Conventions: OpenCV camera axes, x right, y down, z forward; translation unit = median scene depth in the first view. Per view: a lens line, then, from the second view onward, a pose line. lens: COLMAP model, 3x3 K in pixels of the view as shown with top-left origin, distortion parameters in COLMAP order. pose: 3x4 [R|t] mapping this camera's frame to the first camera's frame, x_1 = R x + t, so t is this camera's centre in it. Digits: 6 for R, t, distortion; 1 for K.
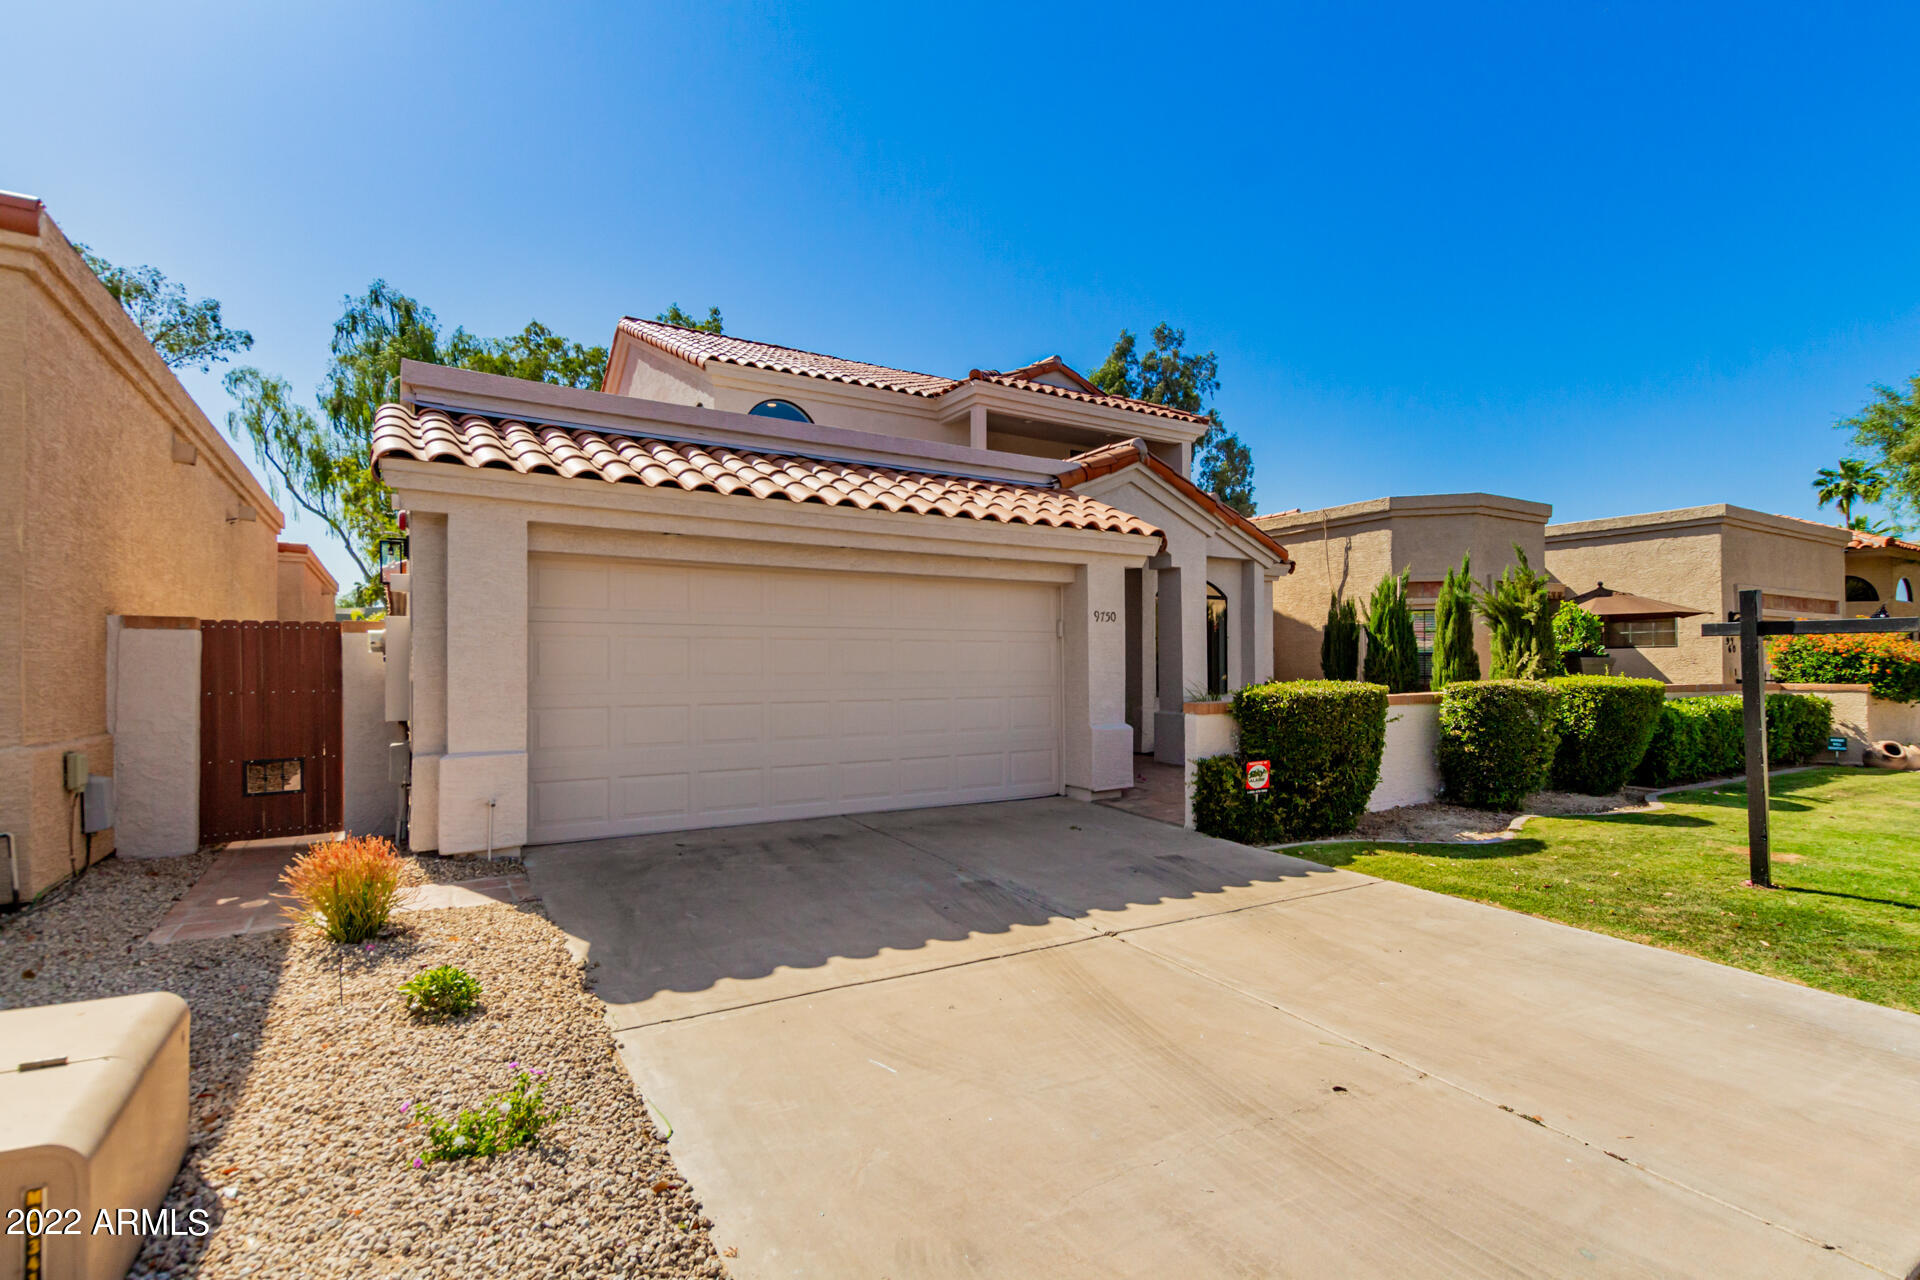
lens RADIAL K [[906.2, 0, 986.0], [0, 906.2, 665.7], [0, 0, 1]] dist [0.006016, 0.000220]
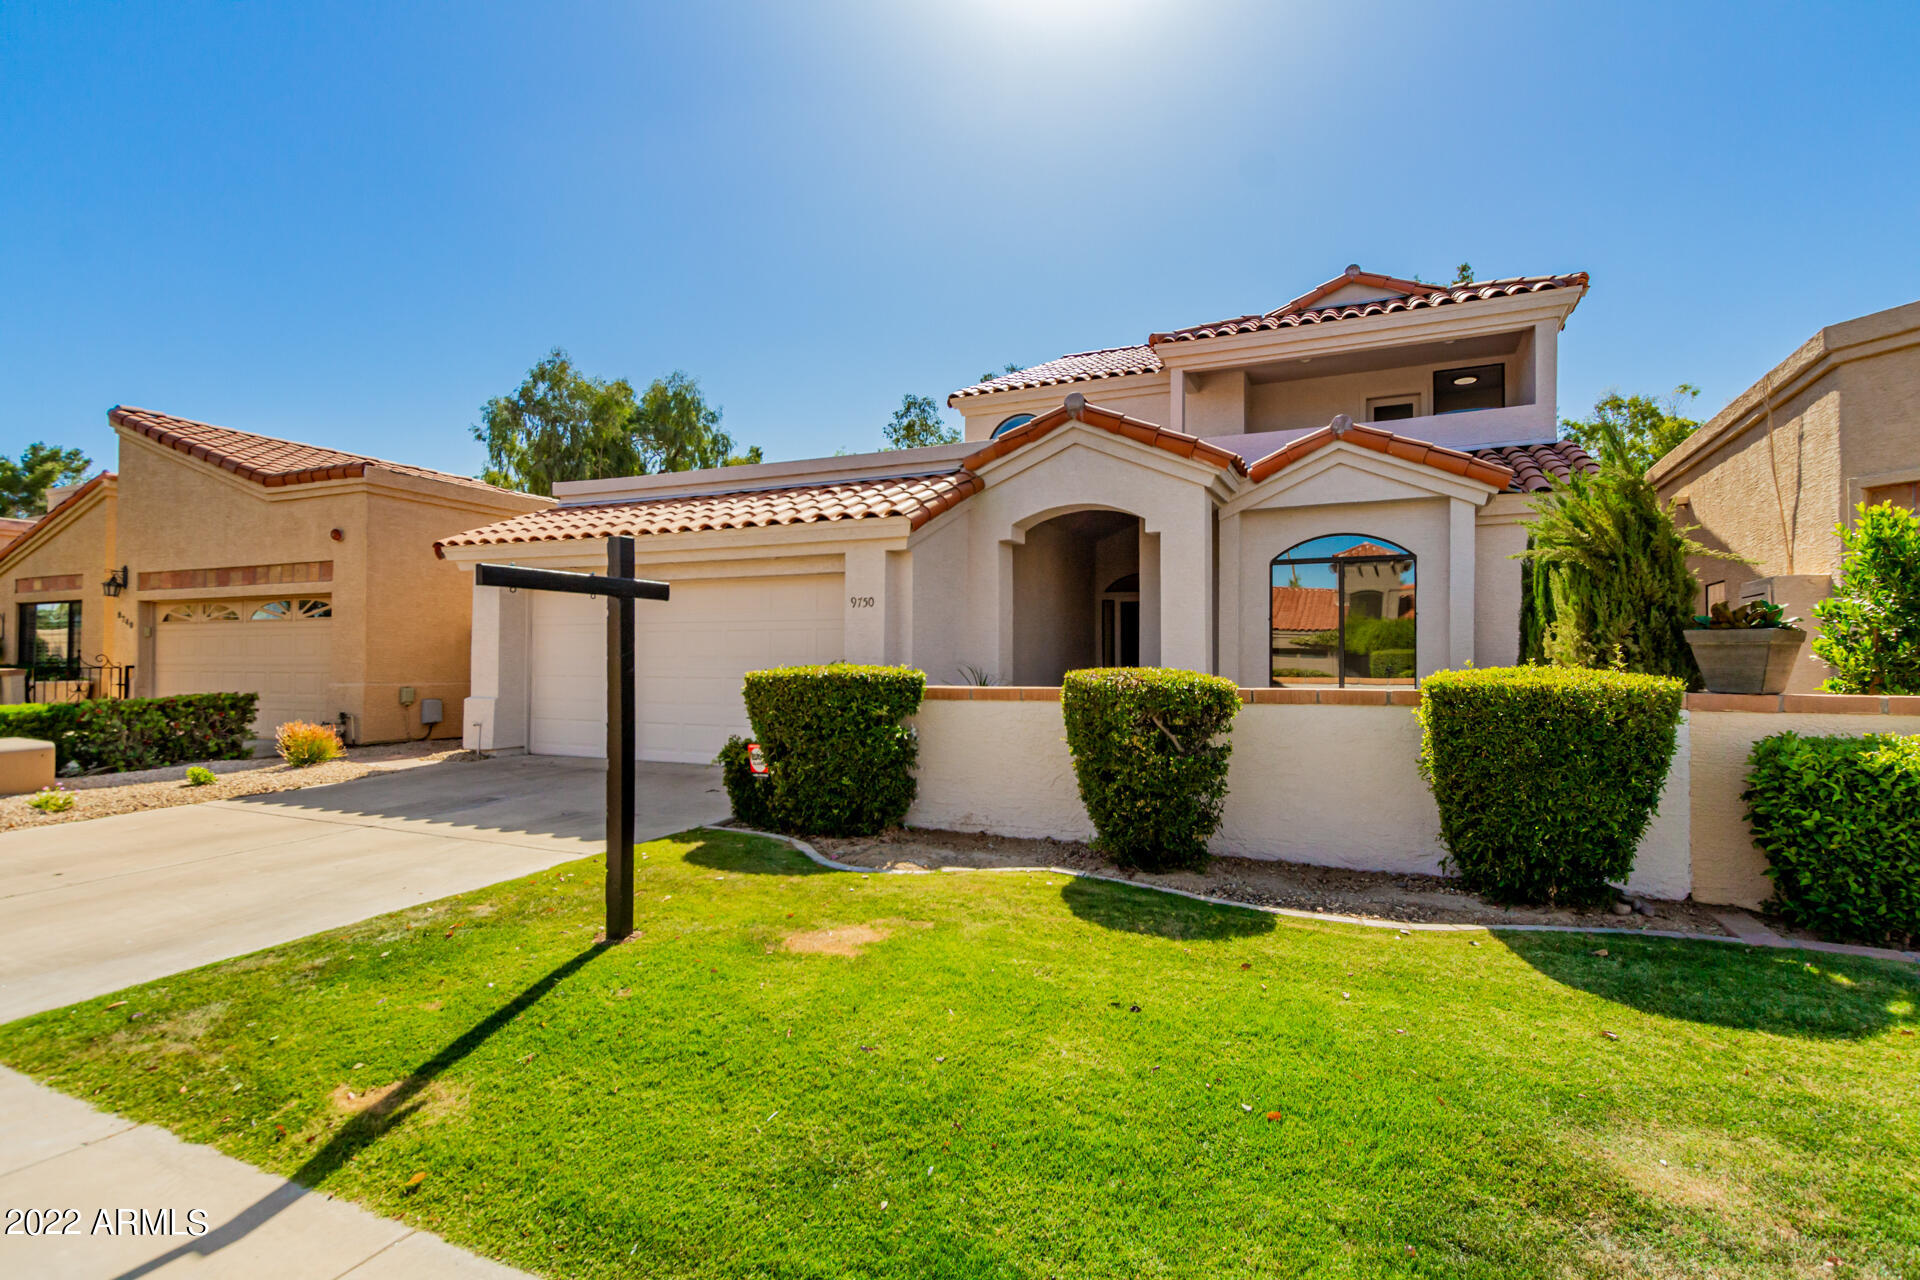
lens RADIAL K [[910.4, 0, 986.5], [0, 910.4, 658.7], [0, 0, 1]] dist [0.008412, 0.000464]
pose [[0.558320, 0.001496, -0.829624, 0.701673], [-0.005597, 0.999982, -0.001963, 0.006924], [0.829607, 0.005740, 0.558319, 0.360671]]
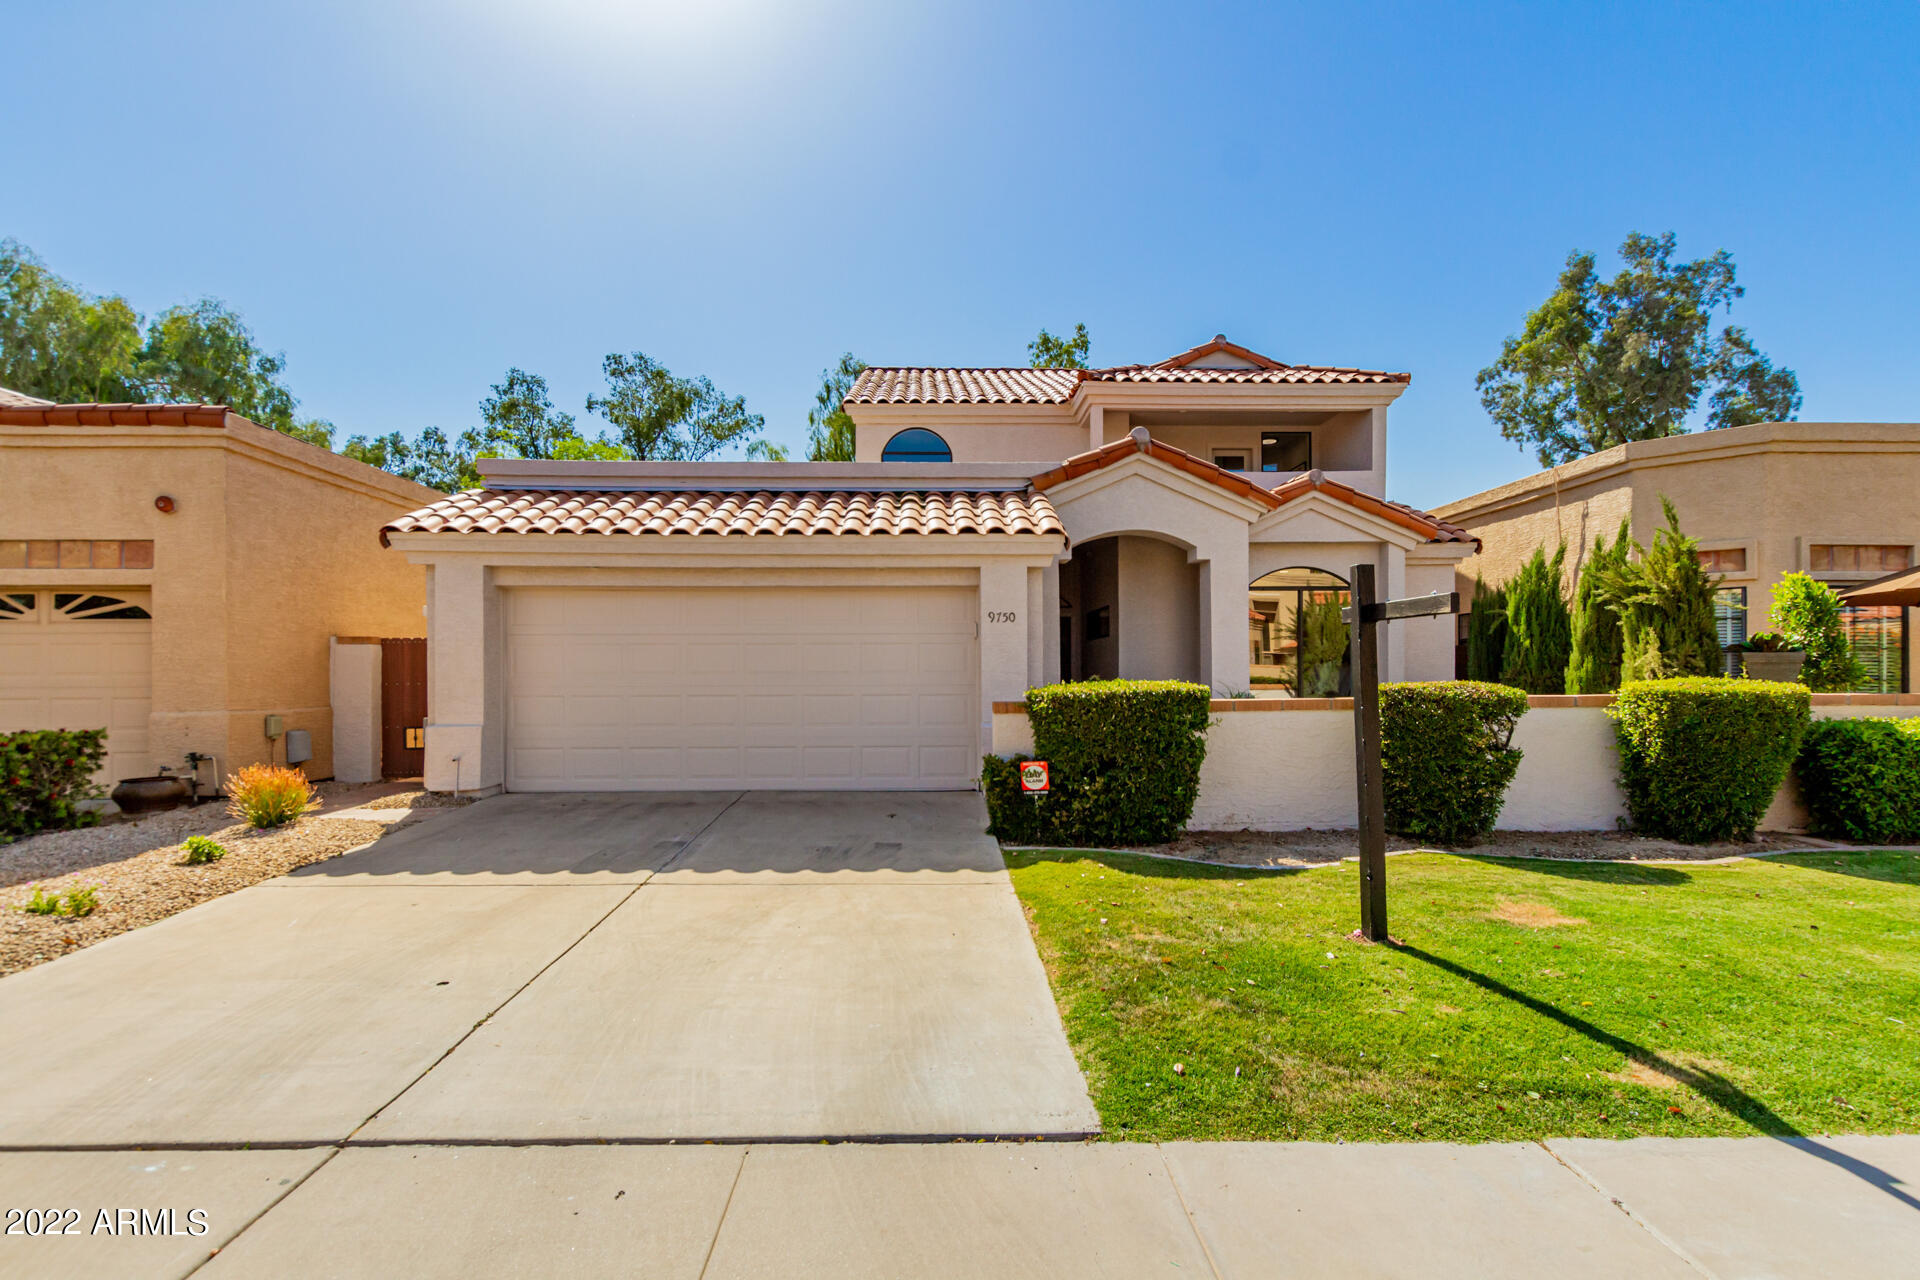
lens RADIAL K [[914.6, 0, 956.0], [0, 914.6, 679.1], [0, 0, 1]] dist [0.010713, 0.000774]
pose [[0.861718, 0.004333, -0.507368, 0.405059], [0.000924, 0.999948, 0.010109, 0.003305], [0.507386, -0.009180, 0.861670, 0.056274]]
